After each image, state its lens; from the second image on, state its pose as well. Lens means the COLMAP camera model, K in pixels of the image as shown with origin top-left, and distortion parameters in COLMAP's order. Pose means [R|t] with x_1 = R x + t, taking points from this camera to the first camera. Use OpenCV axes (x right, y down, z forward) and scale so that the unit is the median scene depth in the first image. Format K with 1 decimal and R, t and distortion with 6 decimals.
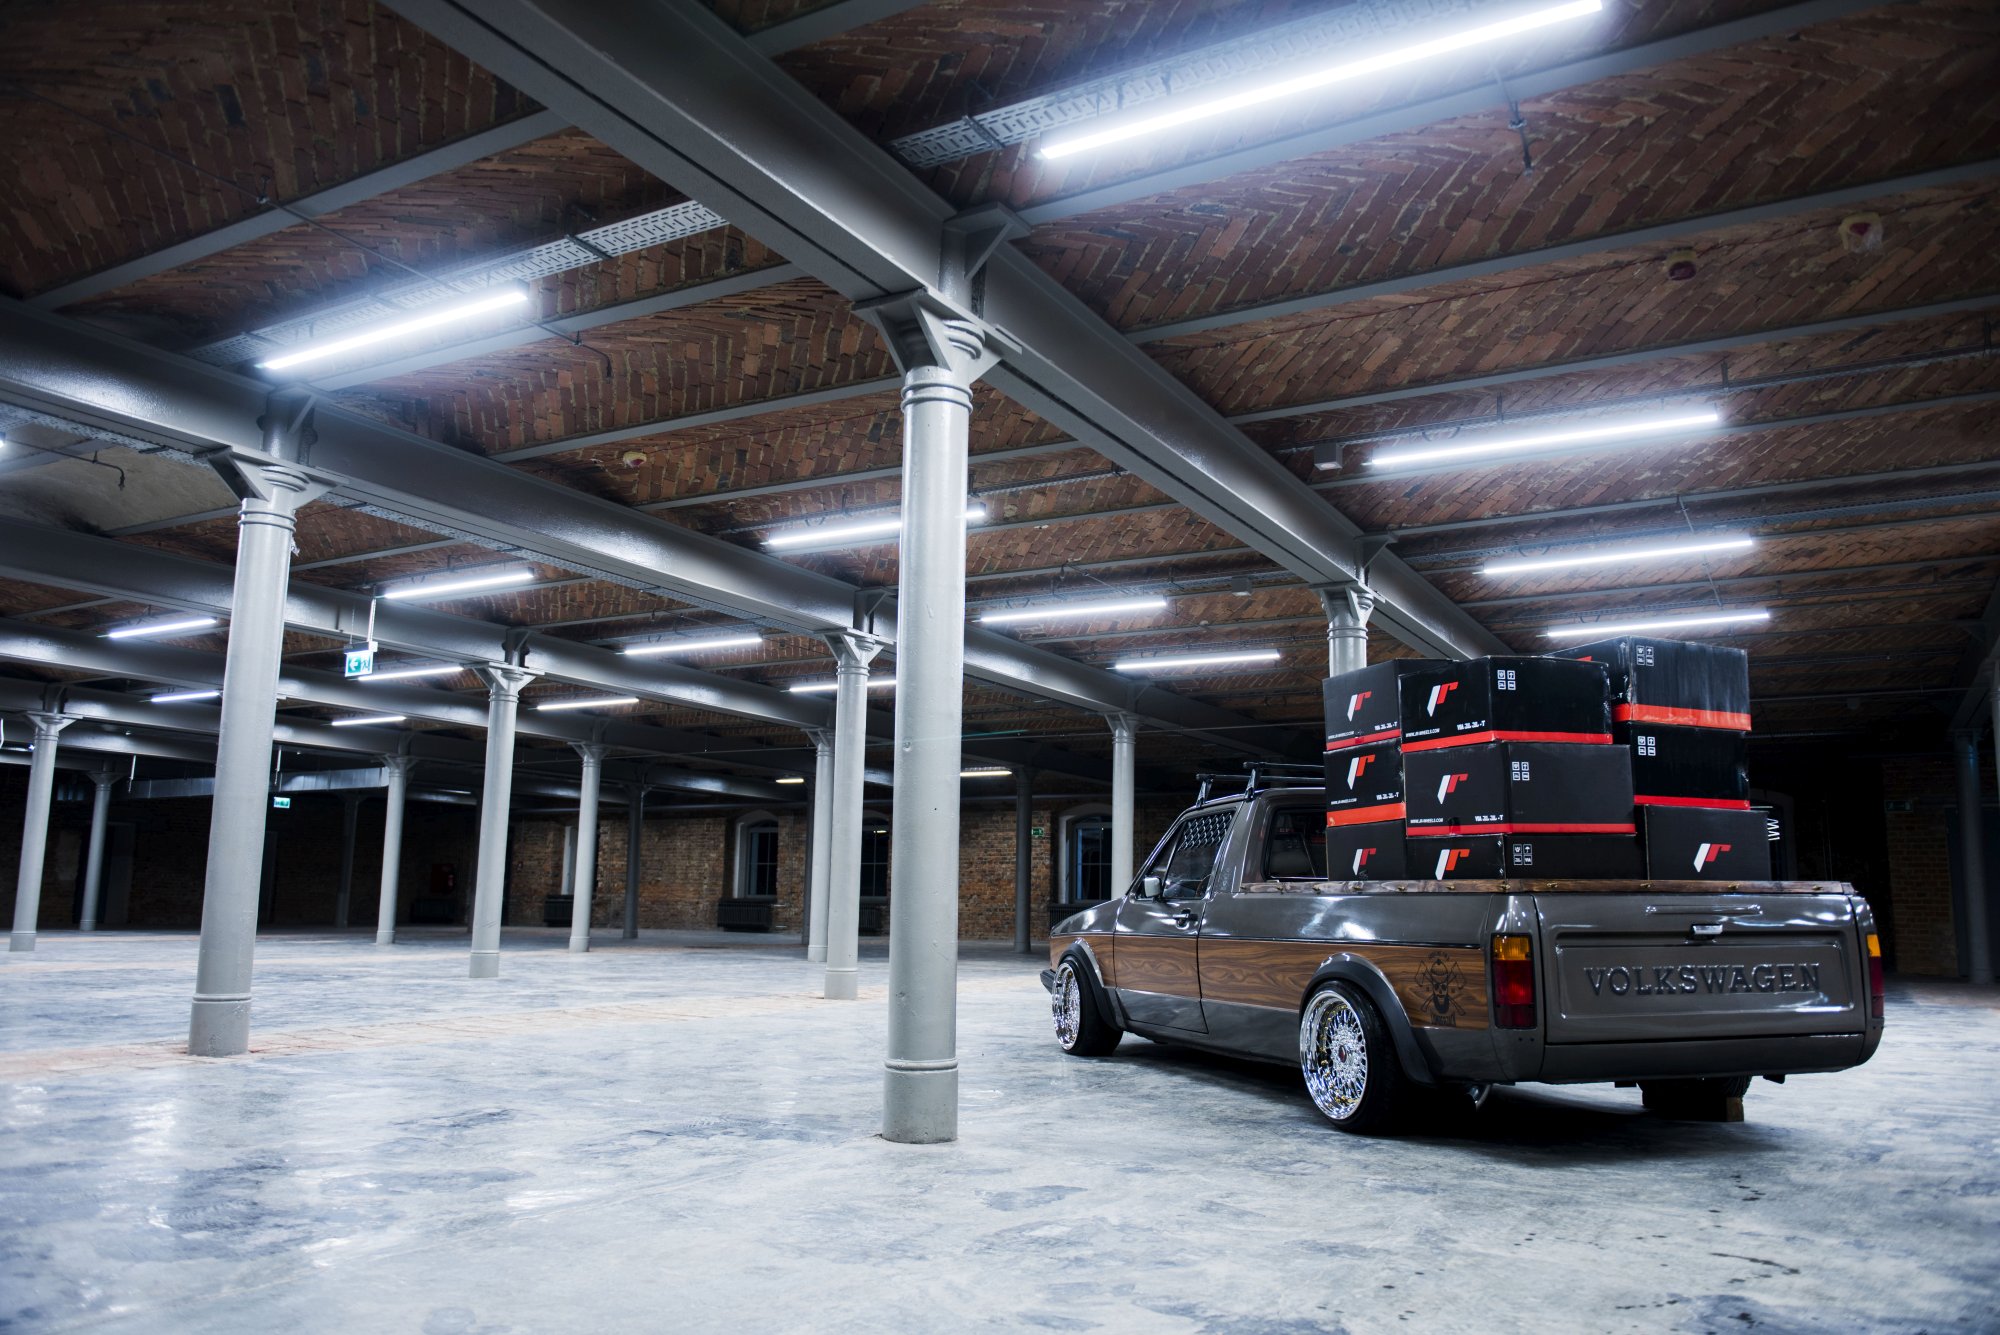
lens RADIAL K [[1432.3, 0, 1006.9], [0, 1432.3, 674.9], [0, 0, 1]] dist [0.001198, -0.006445]
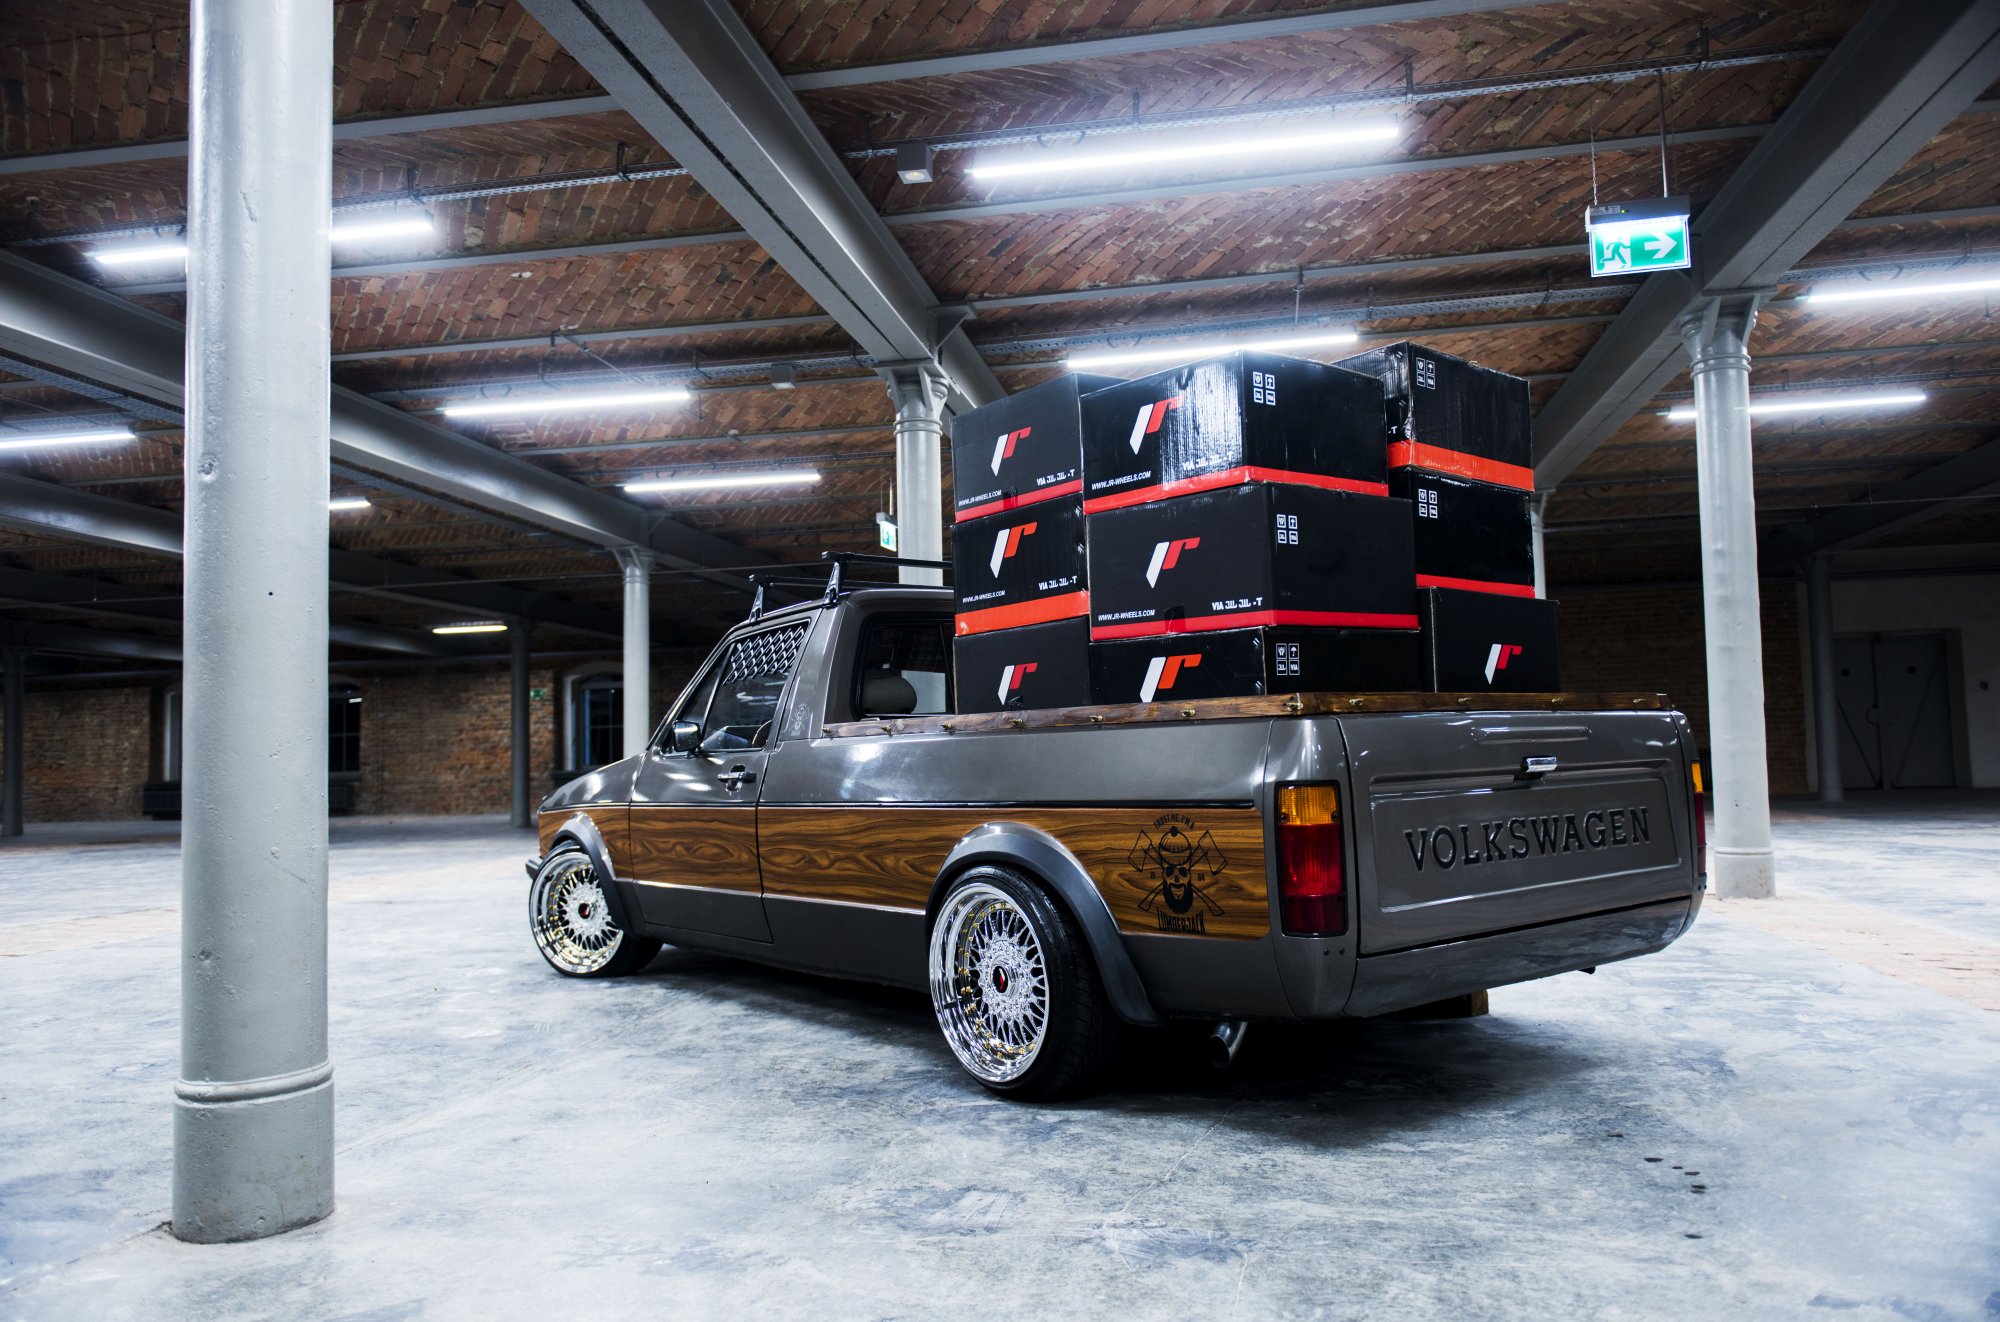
lens RADIAL K [[1392.9, 0, 997.5], [0, 1392.9, 665.5], [0, 0, 1]] dist [0.007147, -0.009294]
pose [[0.943891, -0.018106, 0.329760, 0.020439], [-0.010940, 0.996234, 0.086012, 0.049451], [-0.330075, -0.084794, 0.940139, 0.295393]]
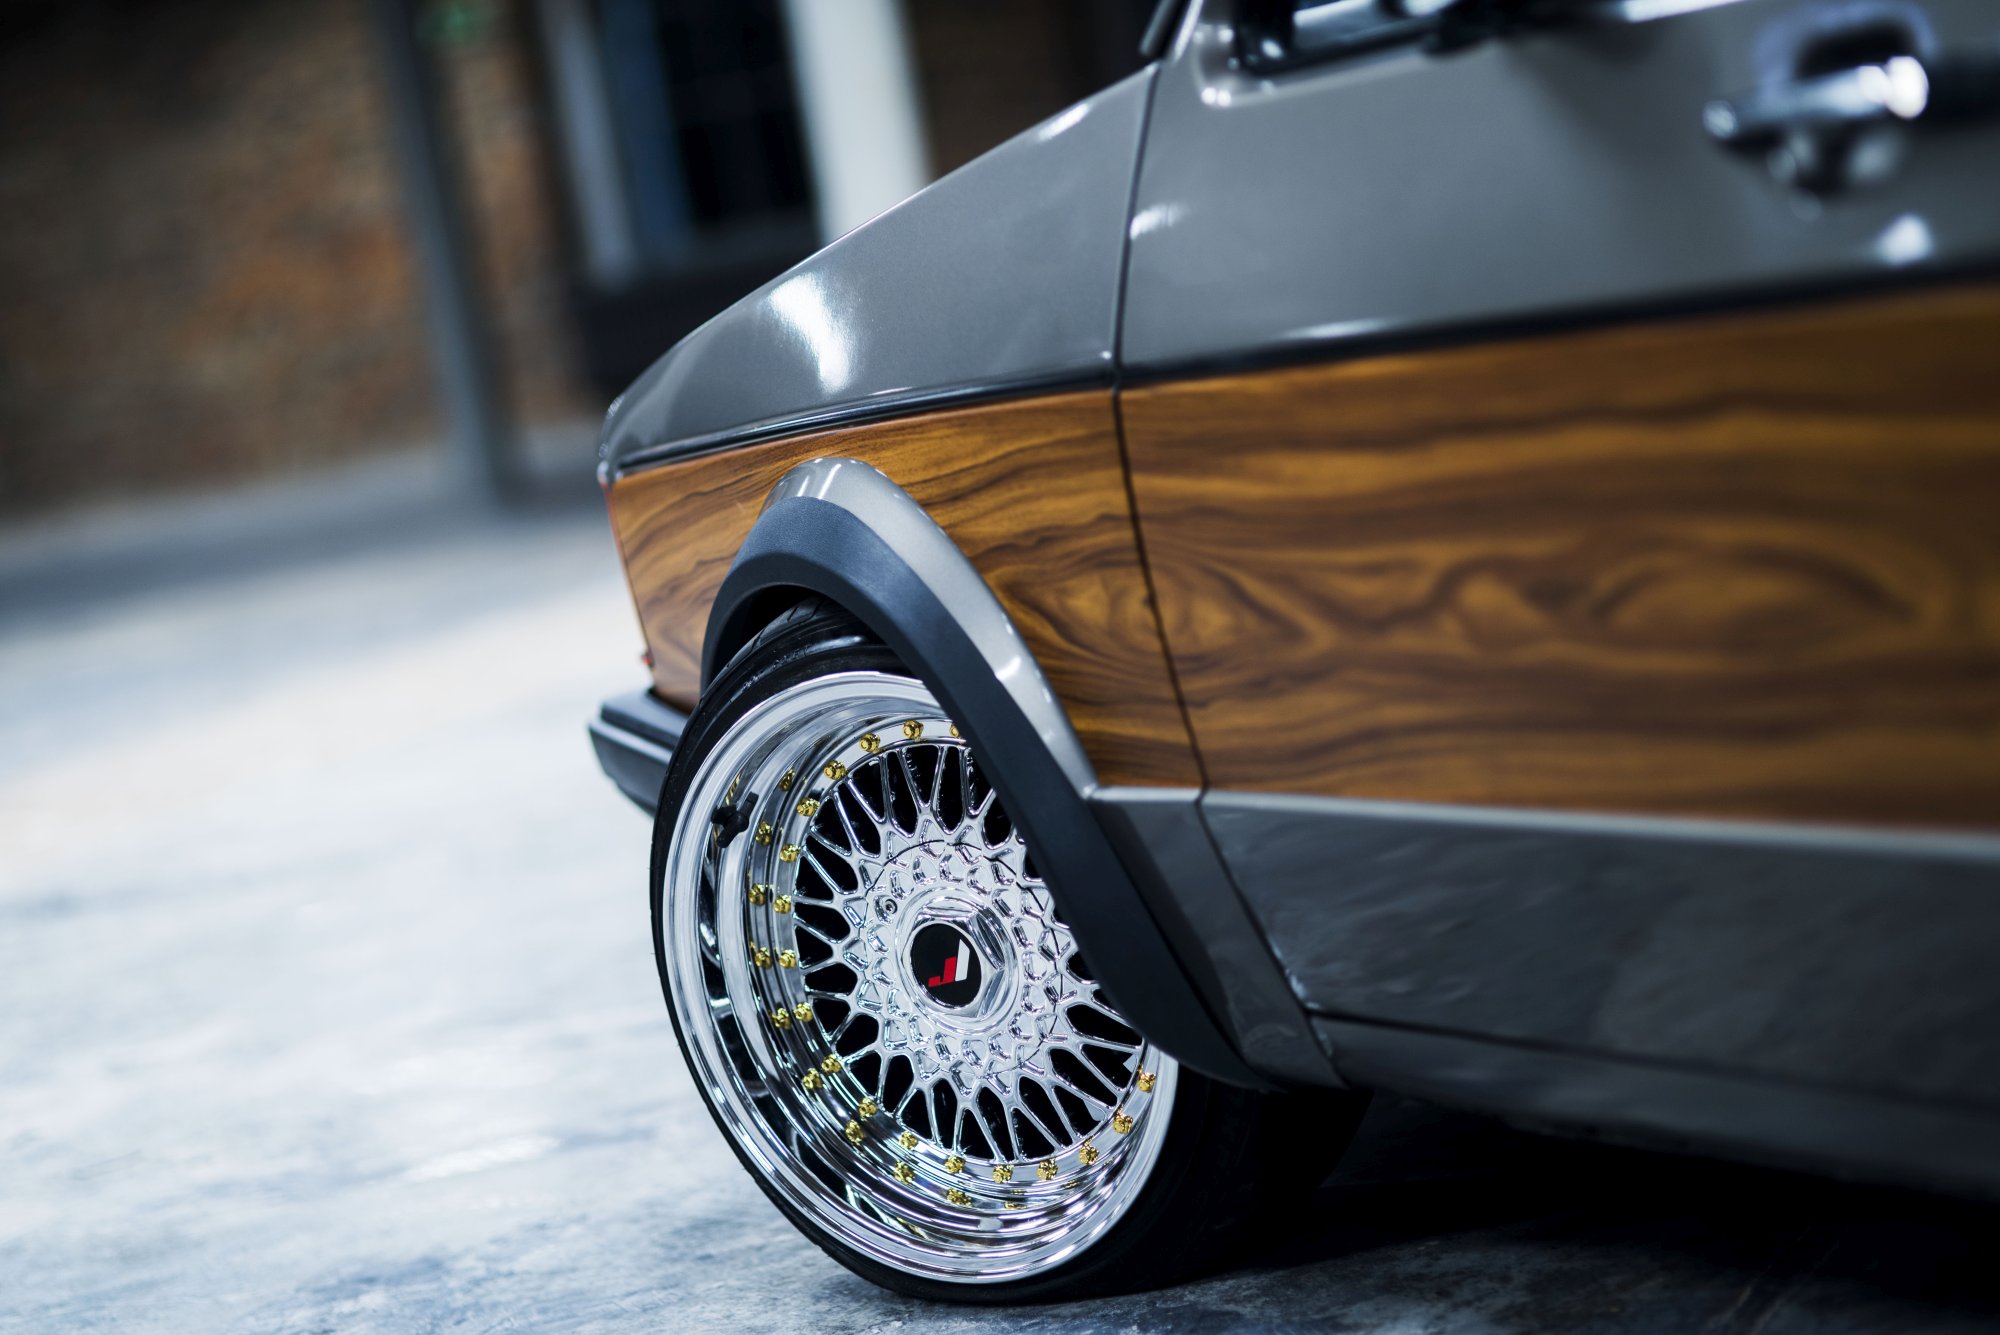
lens RADIAL K [[4792.6, 0, 991.0], [0, 4792.6, 670.5], [0, 0, 1]] dist [-0.017133, 0.000000]
pose [[0.973835, -0.203493, 0.101169, 0.017103], [0.173087, 0.952637, 0.250047, 0.096446], [-0.147260, -0.225994, 0.962934, 0.585440]]
